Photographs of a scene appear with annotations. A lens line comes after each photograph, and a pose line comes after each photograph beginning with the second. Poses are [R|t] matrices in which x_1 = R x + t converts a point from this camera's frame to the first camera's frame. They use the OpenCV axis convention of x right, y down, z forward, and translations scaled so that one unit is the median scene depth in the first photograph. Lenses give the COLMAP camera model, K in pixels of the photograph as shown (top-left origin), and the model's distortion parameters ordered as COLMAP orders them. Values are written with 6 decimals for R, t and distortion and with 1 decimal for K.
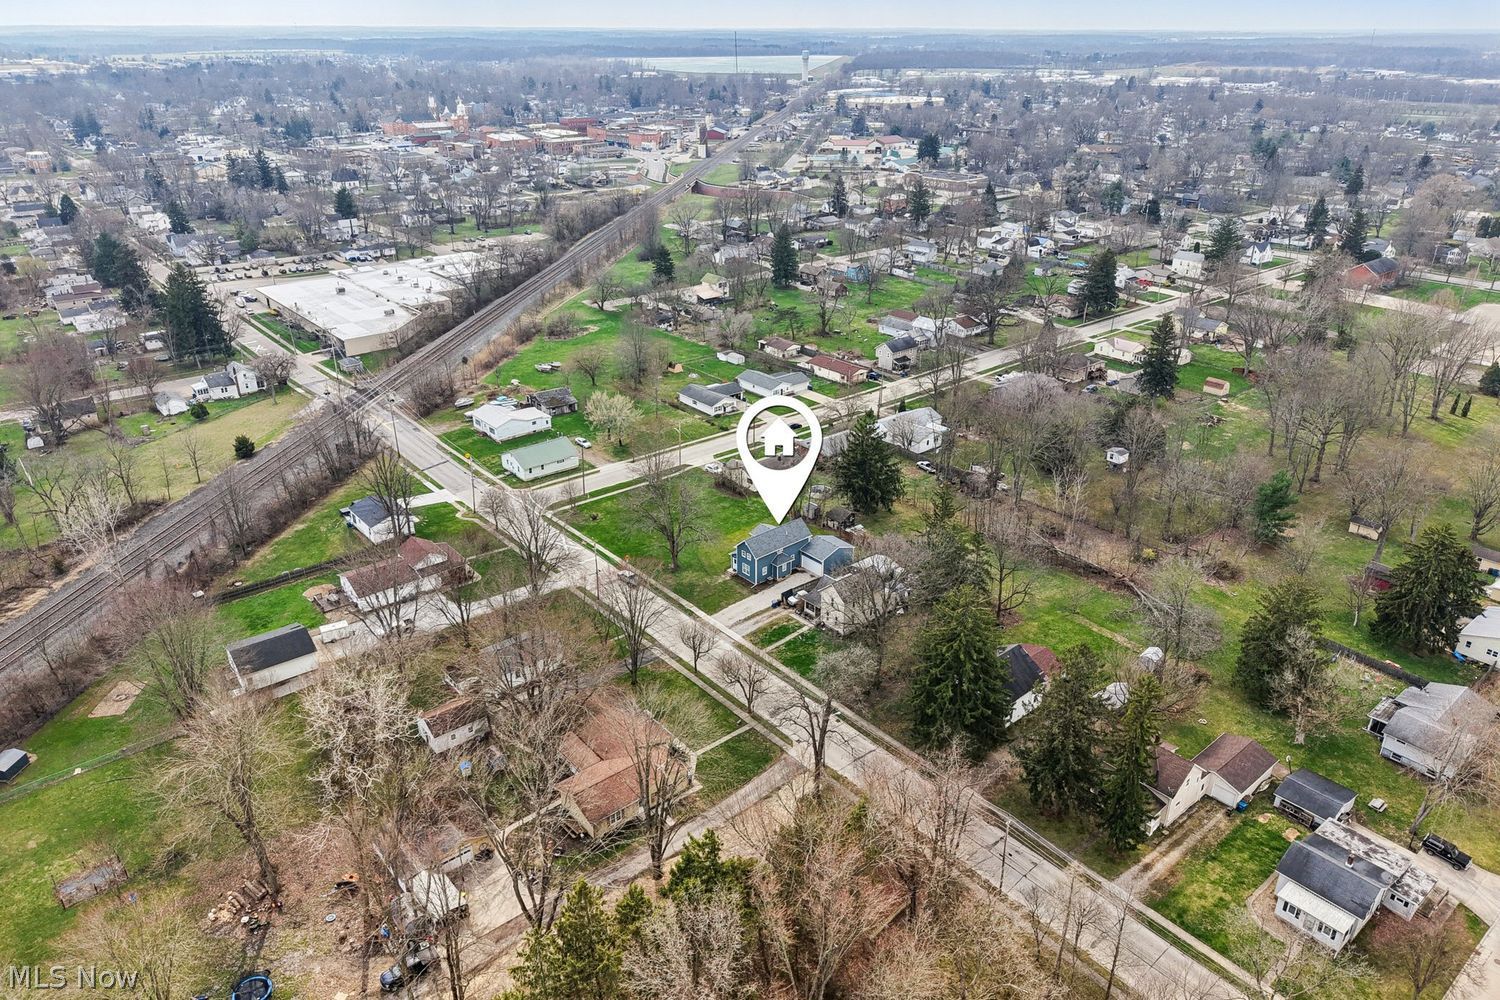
lens RADIAL K [[1004.3, 0, 747.6], [0, 1004.3, 496.6], [0, 0, 1]] dist [0.007503, -0.012434]
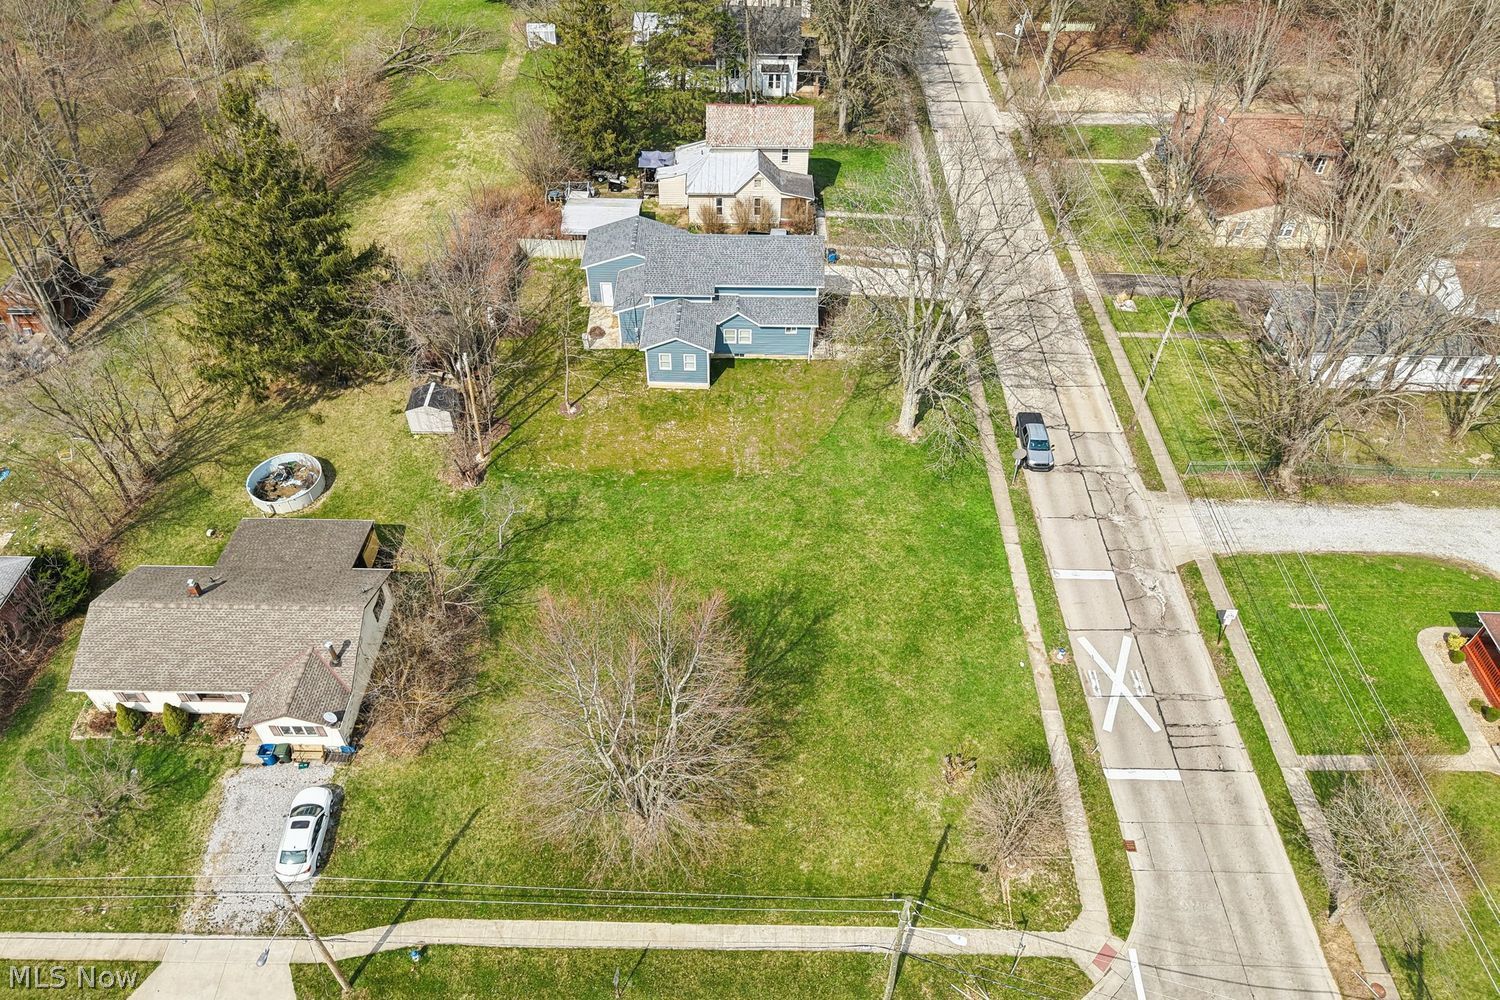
lens RADIAL K [[1004.3, 0, 746.5], [0, 1004.3, 496.9], [0, 0, 1]] dist [0.007503, -0.012434]
pose [[-0.761910, -0.459139, 0.456820, -0.230457], [0.263552, 0.424500, 0.866222, -0.299066], [-0.591636, 0.780379, -0.202424, 1.197942]]
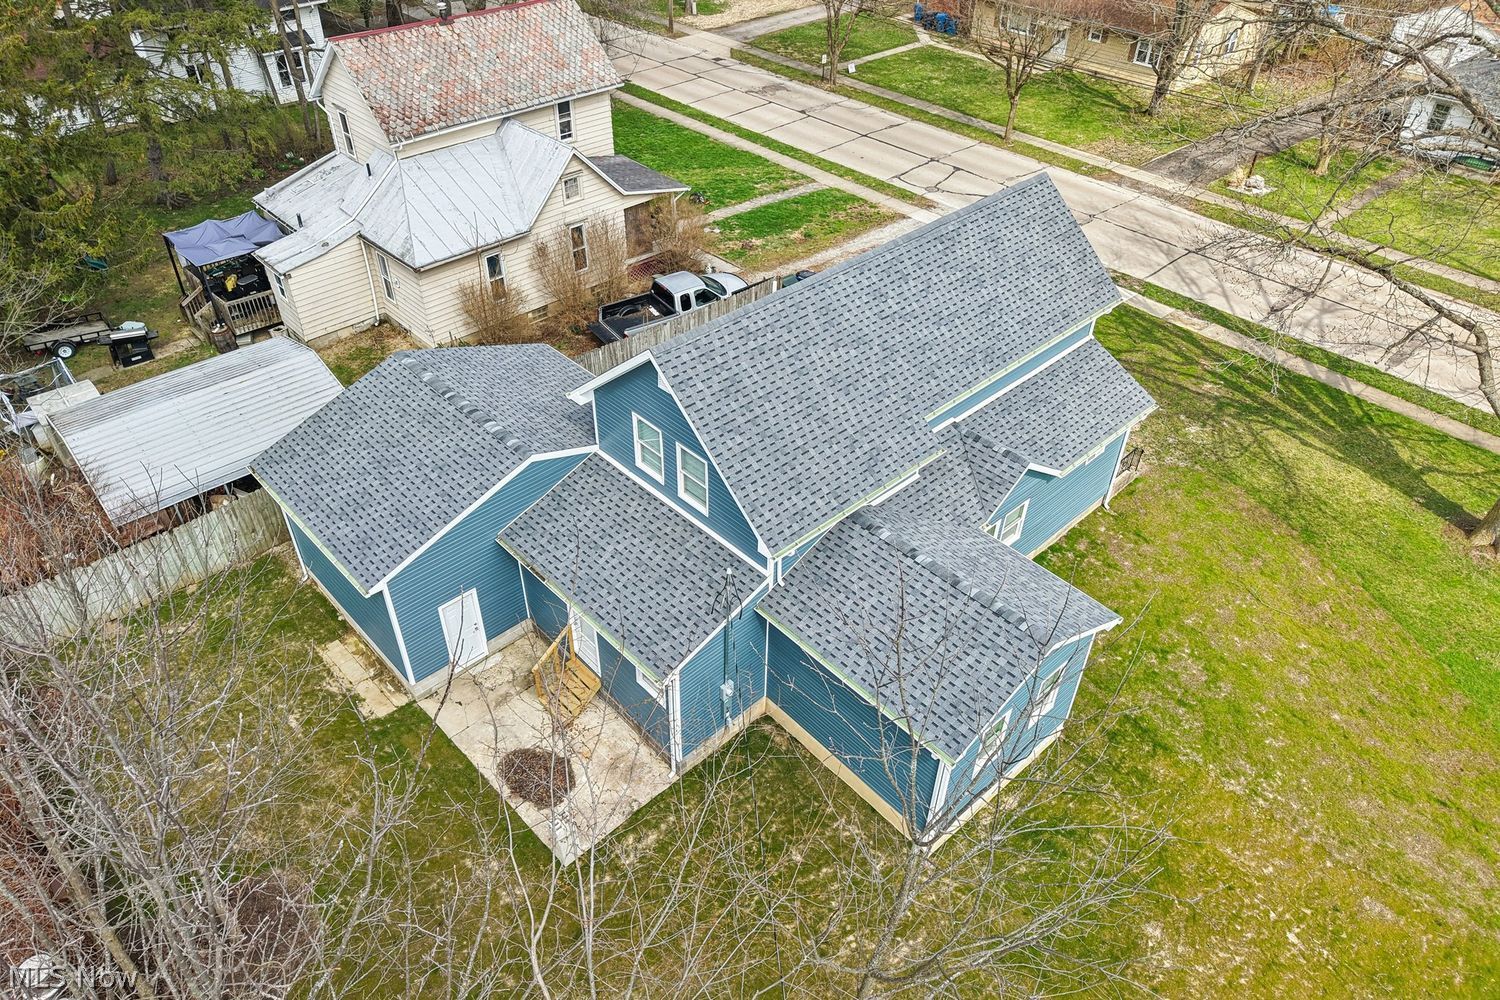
lens RADIAL K [[1004.3, 0, 750.4], [0, 1004.3, 501.0], [0, 0, 1]] dist [0.007503, -0.012434]
pose [[-0.998543, 0.026643, -0.046918, 0.050187], [-0.030521, 0.438155, 0.898381, -0.072676], [0.044493, 0.898504, -0.436704, 1.109913]]
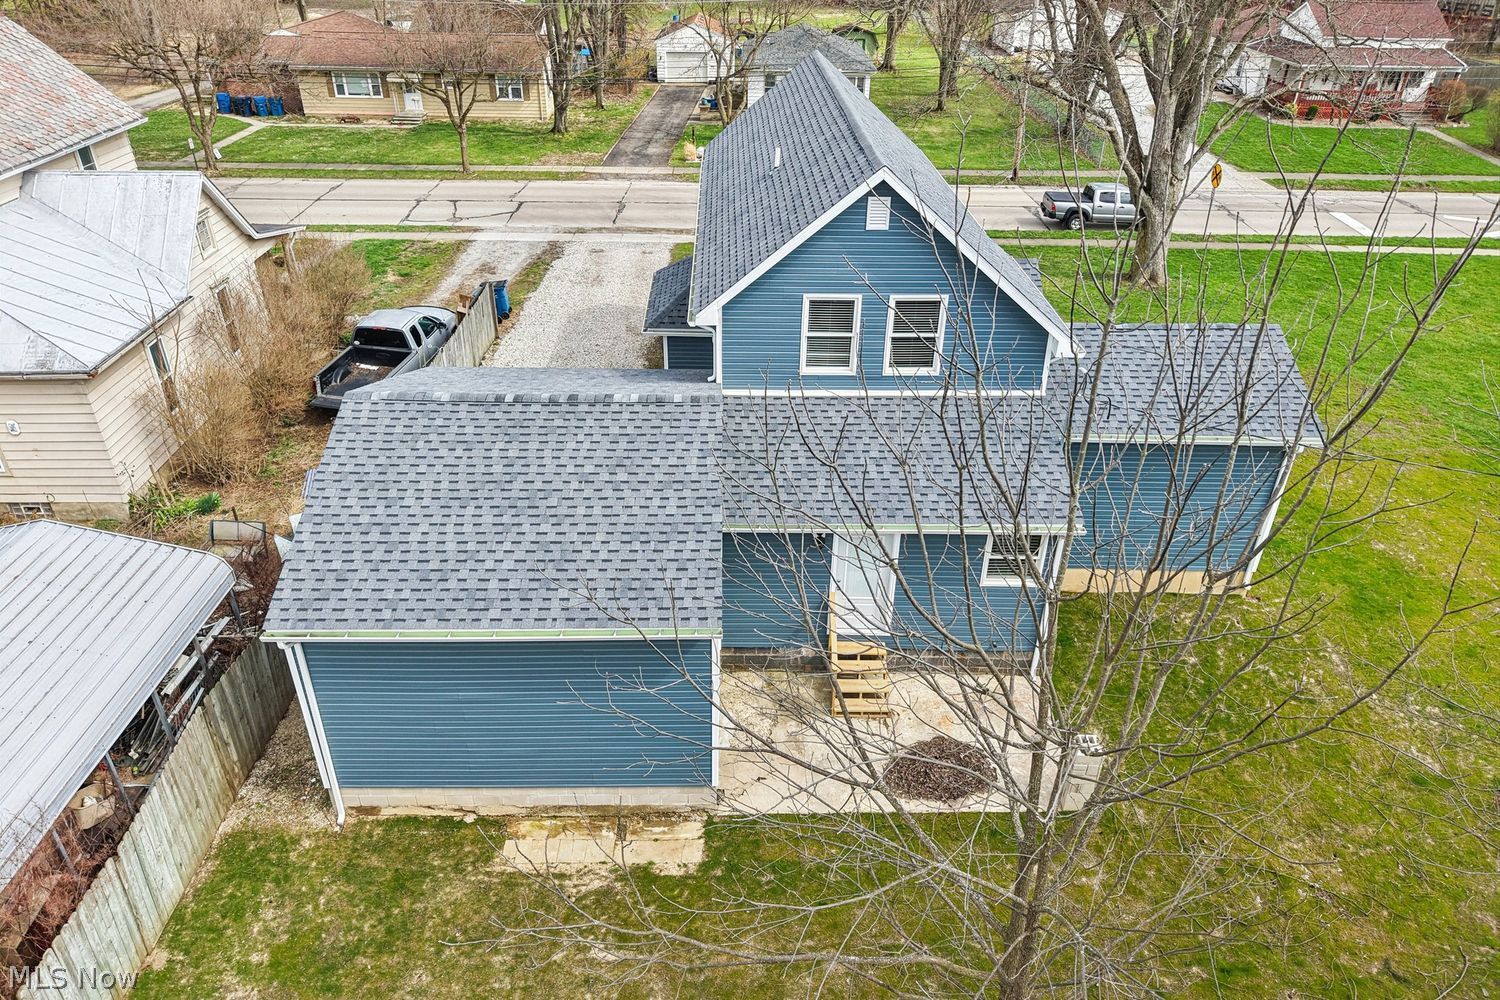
lens RADIAL K [[1004.3, 0, 758.6], [0, 1004.3, 497.1], [0, 0, 1]] dist [0.007503, -0.012434]
pose [[-0.630993, 0.393754, -0.668435, 0.134863], [-0.338803, 0.635246, 0.694028, -0.019569], [0.697898, 0.664394, -0.267431, 1.081218]]
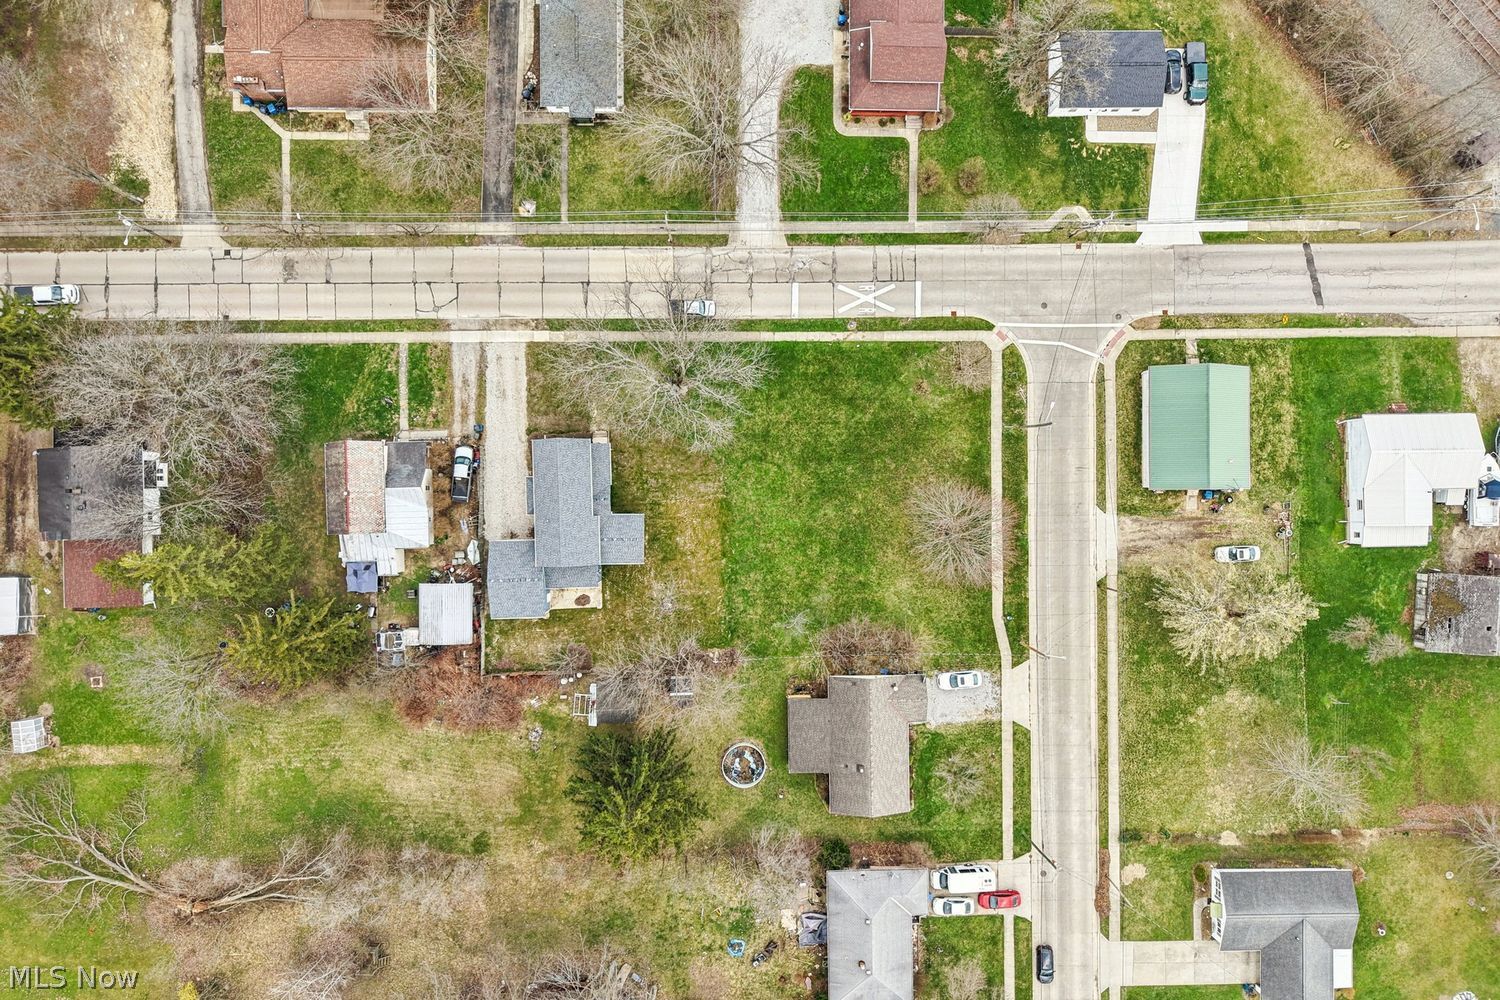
lens RADIAL K [[1004.3, 0, 761.5], [0, 1004.3, 499.9], [0, 0, 1]] dist [0.007503, -0.012434]
pose [[-0.629193, 0.777176, -0.010699, -0.045792], [-0.350522, -0.271438, 0.896357, -0.553675], [0.693723, 0.567731, 0.443204, 0.838358]]
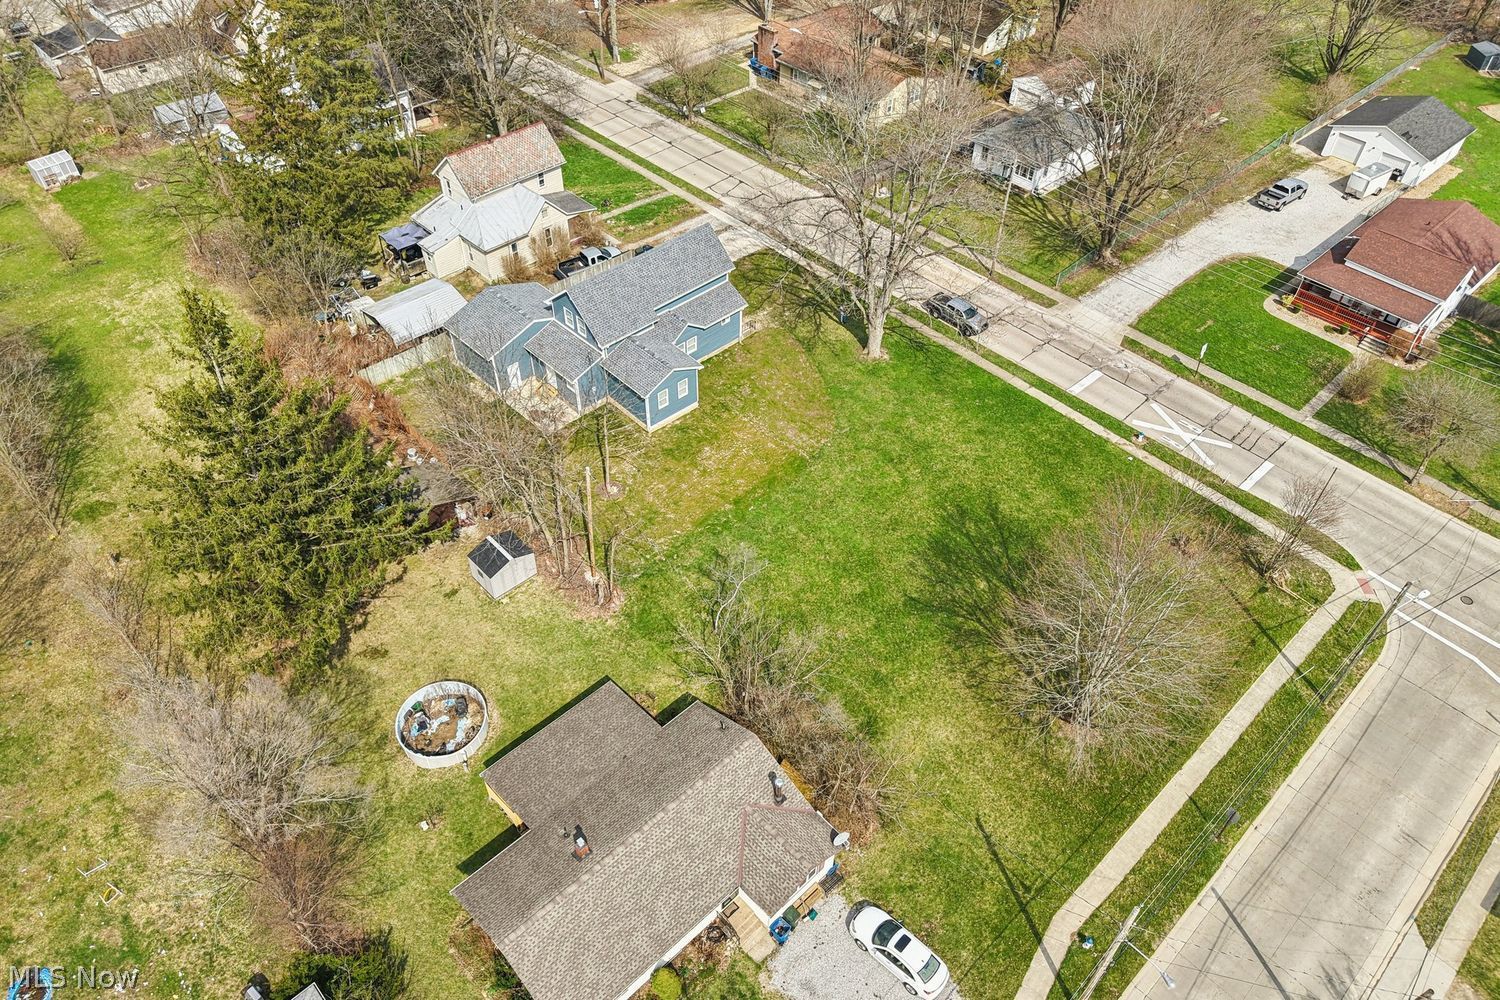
lens RADIAL K [[1004.3, 0, 744.8], [0, 1004.3, 504.2], [0, 0, 1]] dist [0.007503, -0.012434]
pose [[-0.998031, 0.037279, -0.050445, 0.007746], [-0.034605, 0.343514, 0.938510, -0.331828], [0.052315, 0.938407, -0.341548, 1.268674]]
